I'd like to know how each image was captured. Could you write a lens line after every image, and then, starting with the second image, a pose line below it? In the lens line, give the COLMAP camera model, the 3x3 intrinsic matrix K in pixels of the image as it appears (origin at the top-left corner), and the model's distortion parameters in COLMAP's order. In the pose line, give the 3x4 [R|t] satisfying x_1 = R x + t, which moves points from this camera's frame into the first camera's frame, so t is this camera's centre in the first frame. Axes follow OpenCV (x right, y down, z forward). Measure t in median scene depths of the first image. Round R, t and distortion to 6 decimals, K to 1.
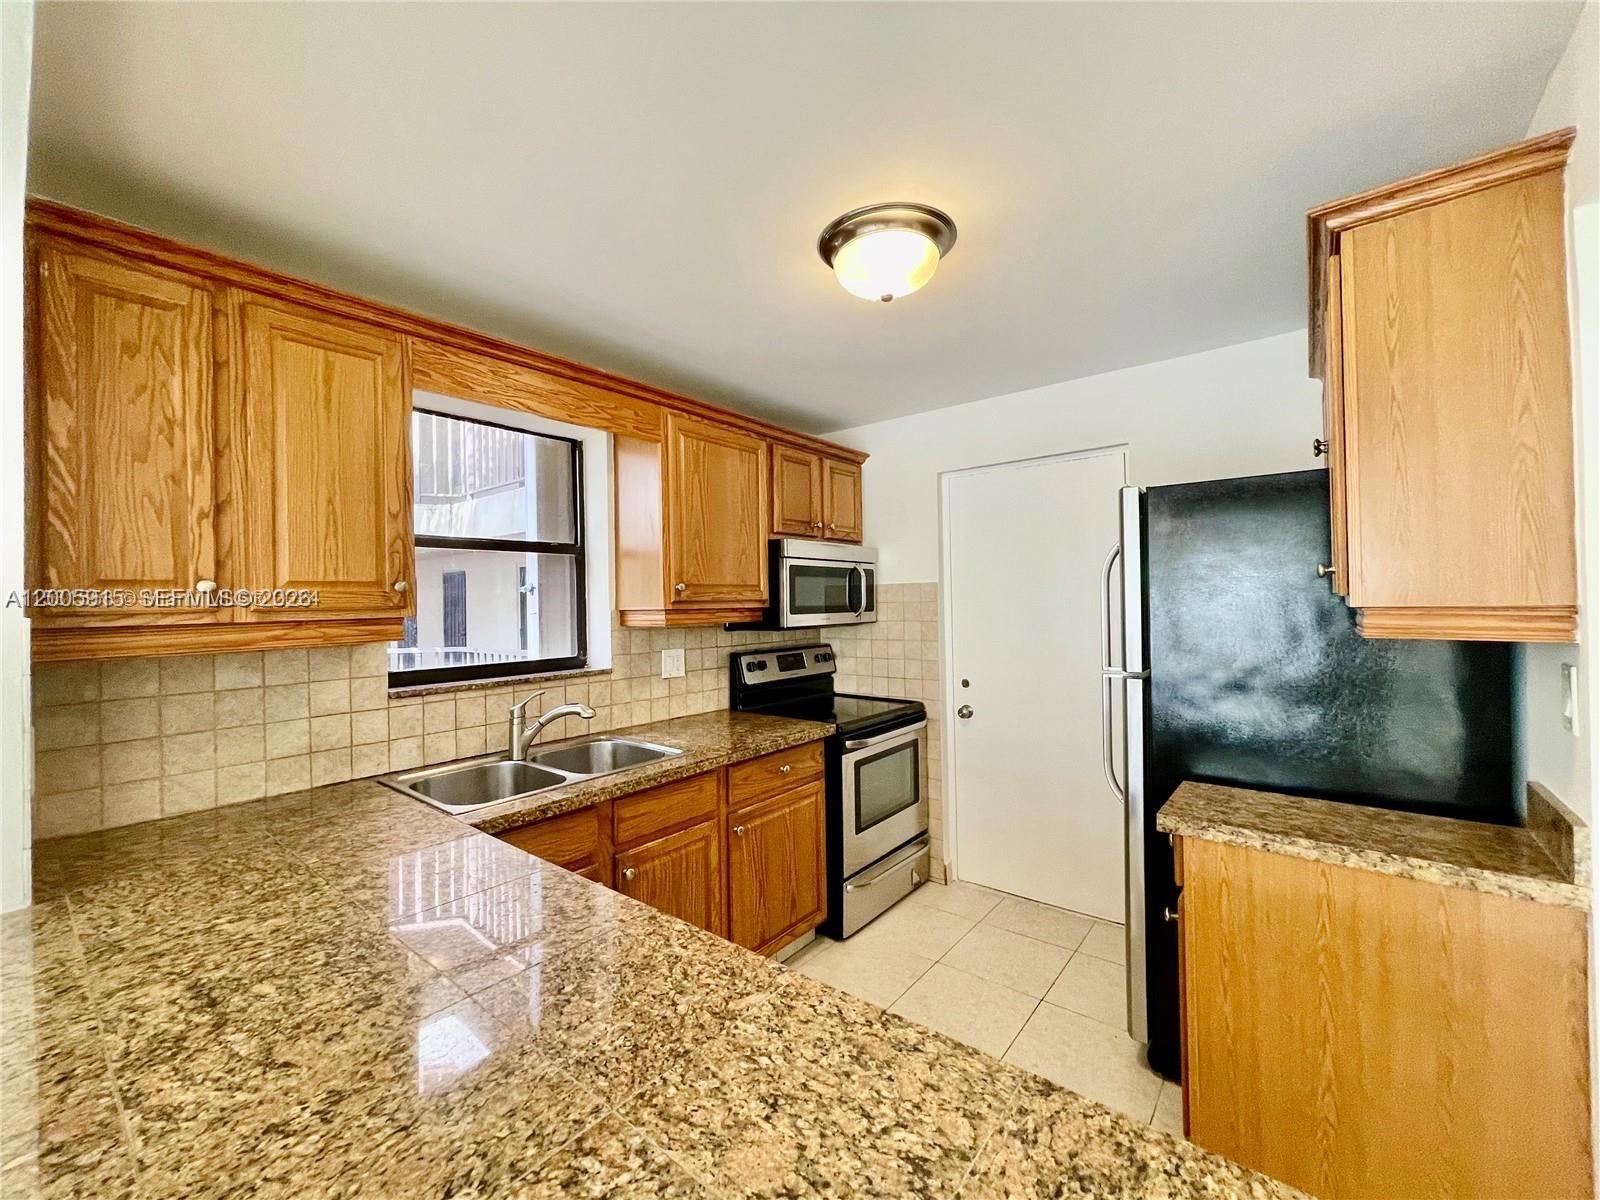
lens RADIAL K [[638.6, 0, 771.1], [0, 638.6, 595.0], [0, 0, 1]] dist [-0.001318, -0.000750]
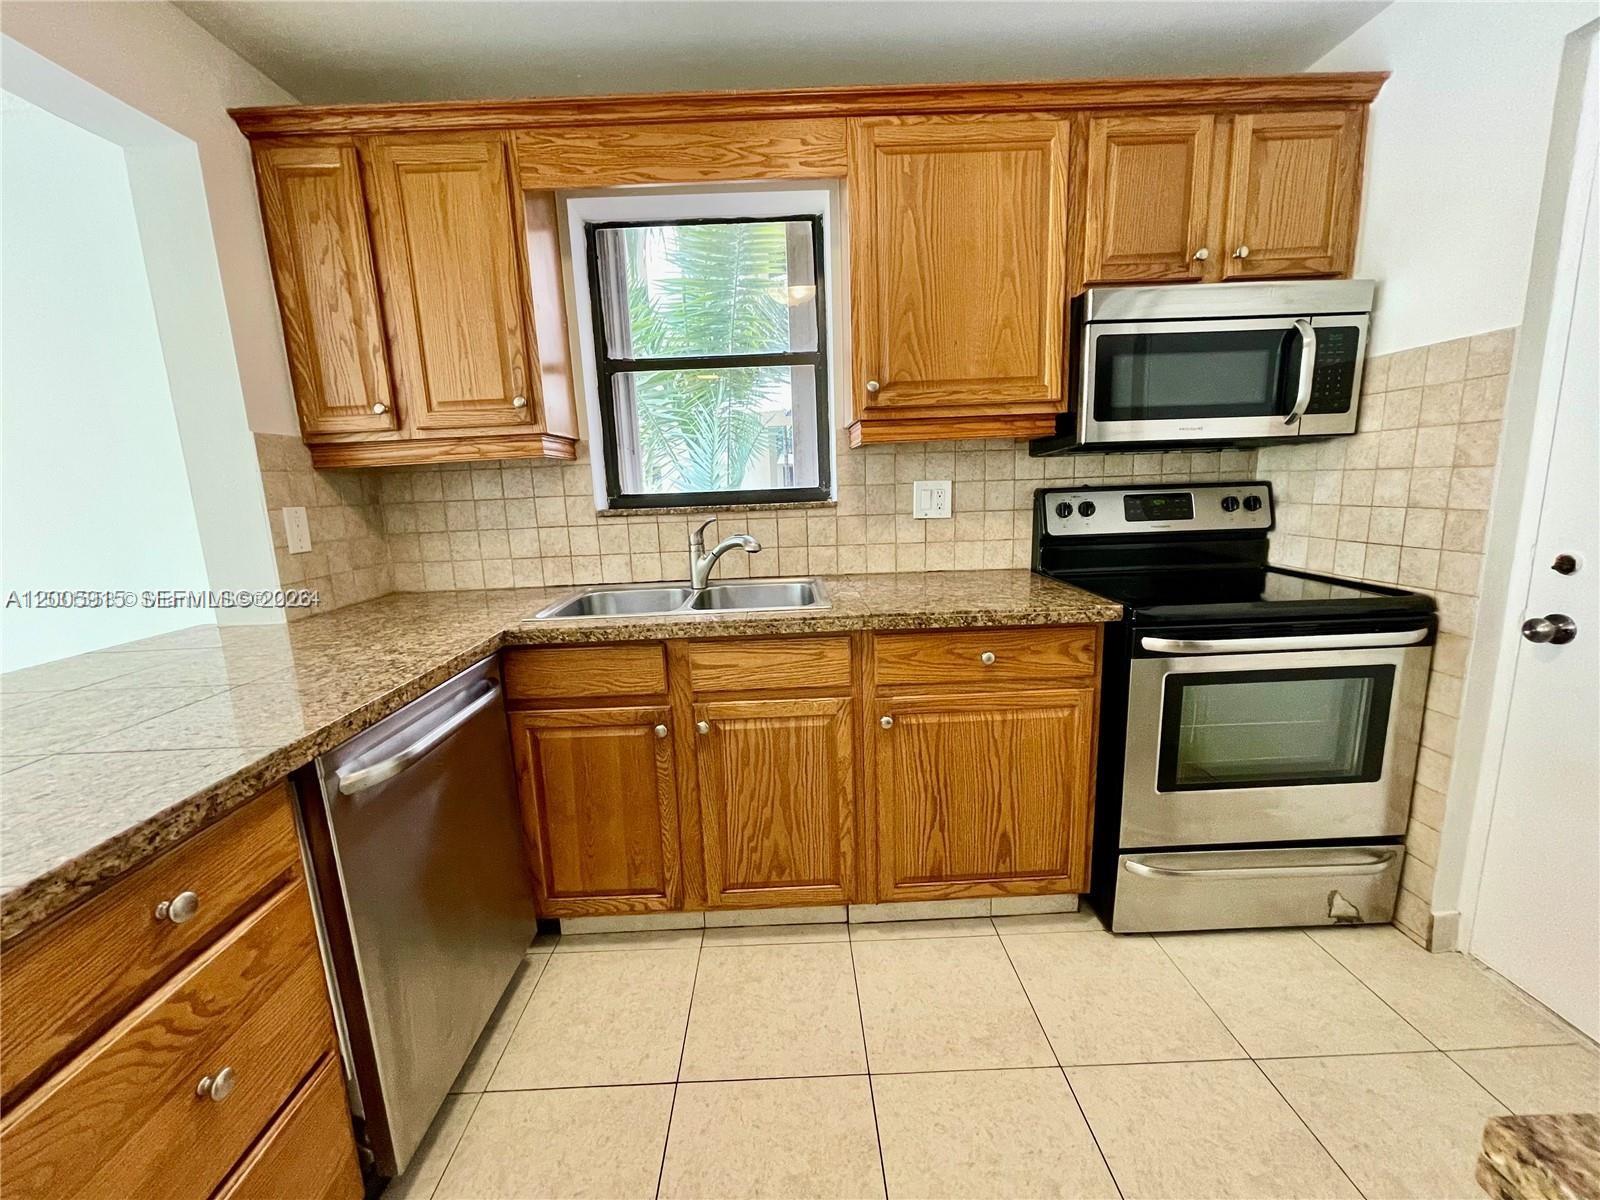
lens RADIAL K [[638.6, 0, 797.6], [0, 638.6, 592.3], [0, 0, 1]] dist [-0.001318, -0.000750]
pose [[0.662059, 0.123189, -0.739258, 0.328960], [0.034331, 0.980378, 0.194115, 0.065242], [0.748665, -0.153895, 0.644839, 0.390989]]
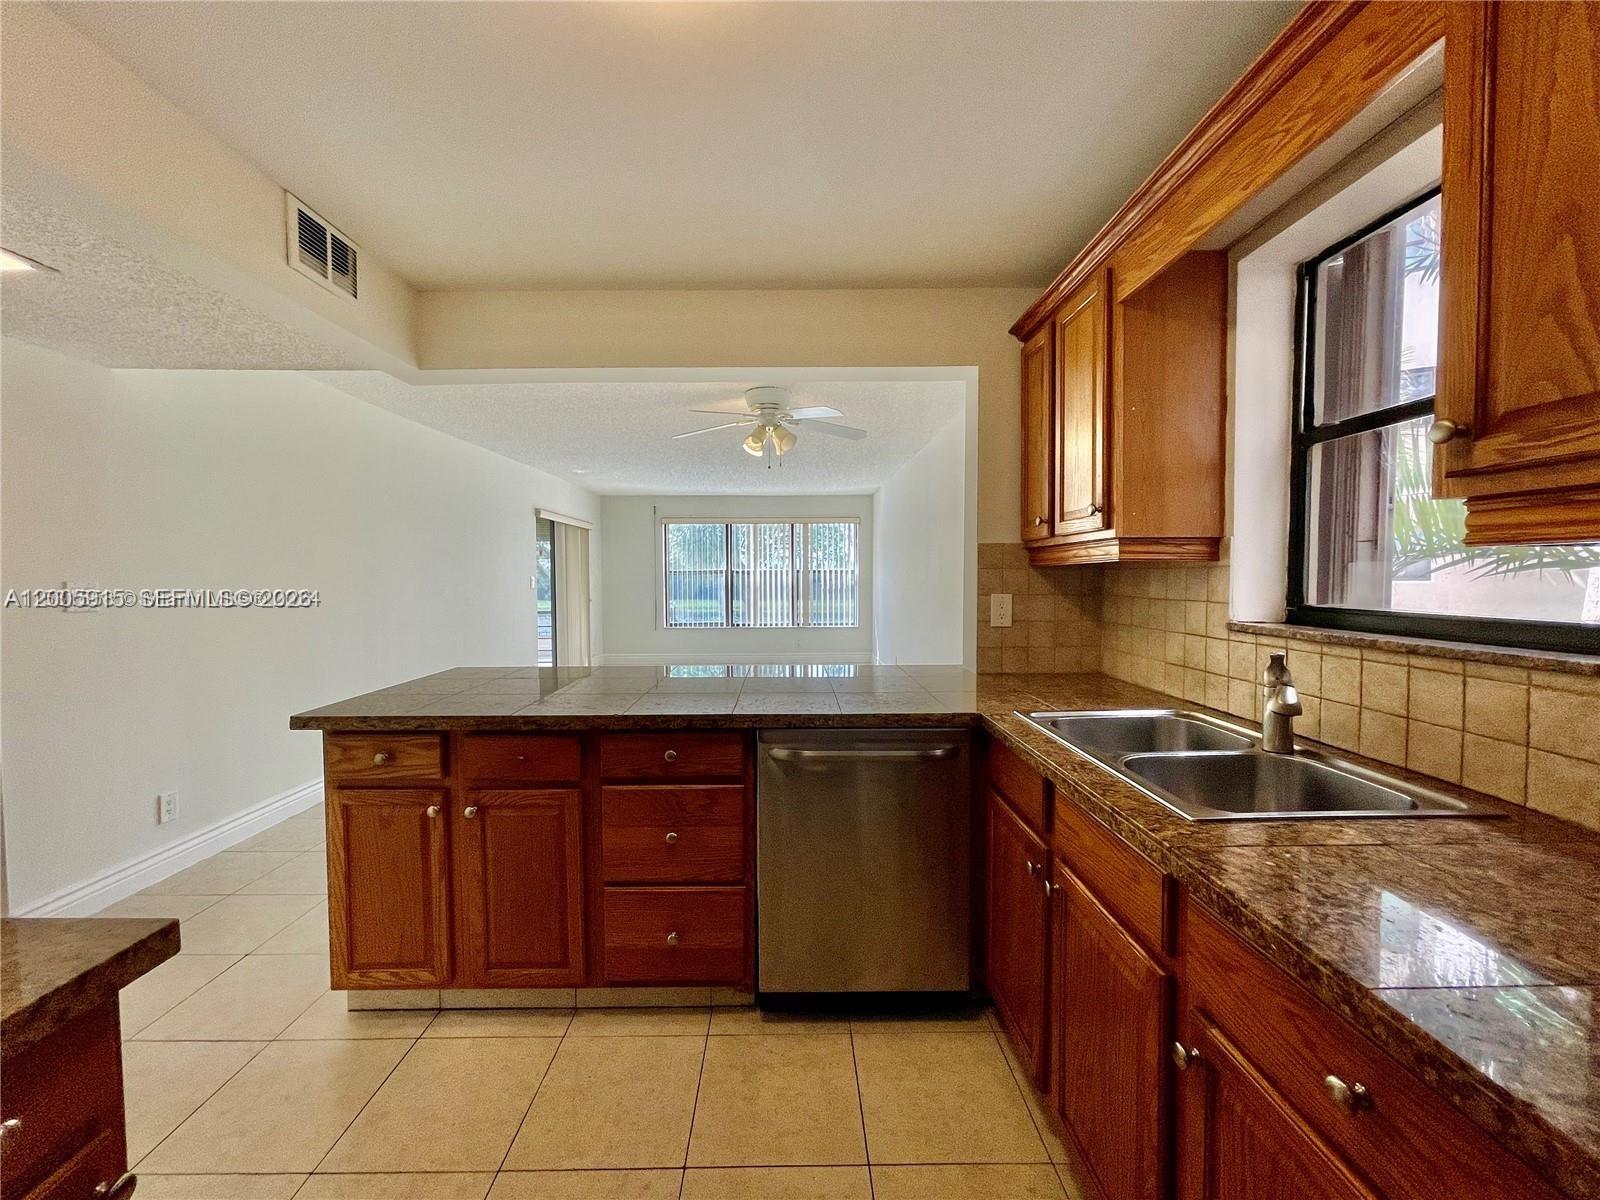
lens RADIAL K [[638.6, 0, 802.2], [0, 638.6, 601.3], [0, 0, 1]] dist [-0.001318, -0.000750]
pose [[-0.735610, 0.048877, -0.675640, 0.316358], [0.022519, 0.998607, 0.047722, 0.049581], [0.677031, 0.019890, -0.735686, 0.913582]]
